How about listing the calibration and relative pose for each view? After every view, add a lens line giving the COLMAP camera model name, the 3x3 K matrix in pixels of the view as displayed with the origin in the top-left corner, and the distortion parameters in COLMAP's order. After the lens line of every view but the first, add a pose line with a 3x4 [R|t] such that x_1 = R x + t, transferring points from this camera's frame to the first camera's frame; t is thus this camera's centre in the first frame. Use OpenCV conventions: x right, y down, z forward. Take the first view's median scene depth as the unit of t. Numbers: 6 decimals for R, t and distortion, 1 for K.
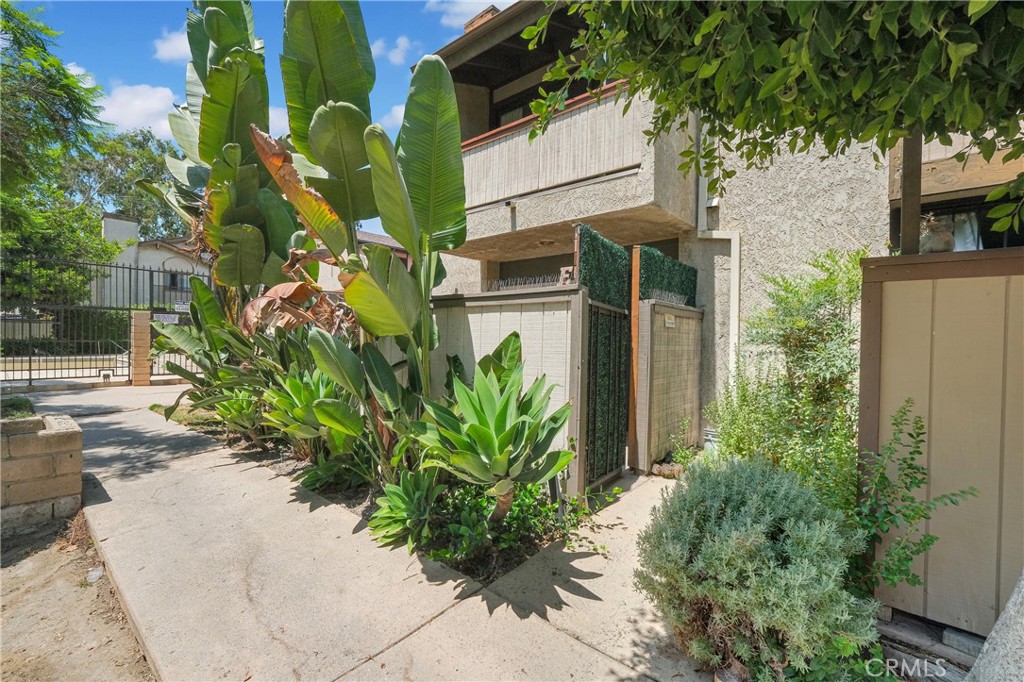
lens RADIAL K [[447.9, 0, 505.0], [0, 447.9, 344.7], [0, 0, 1]] dist [-0.001364, -0.000655]
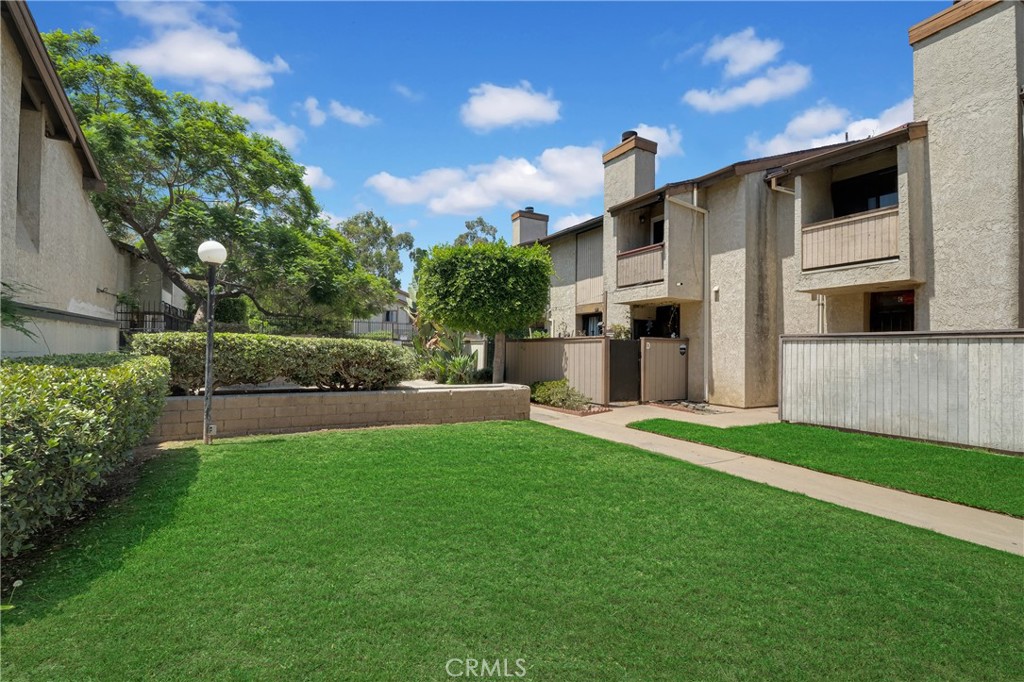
lens RADIAL K [[447.9, 0, 505.0], [0, 447.9, 344.7], [0, 0, 1]] dist [-0.001364, -0.000655]
pose [[0.937575, -0.010386, -0.347629, 1.276601], [0.003025, 0.999760, -0.021710, 0.017669], [0.347771, 0.019303, 0.937381, -2.175547]]
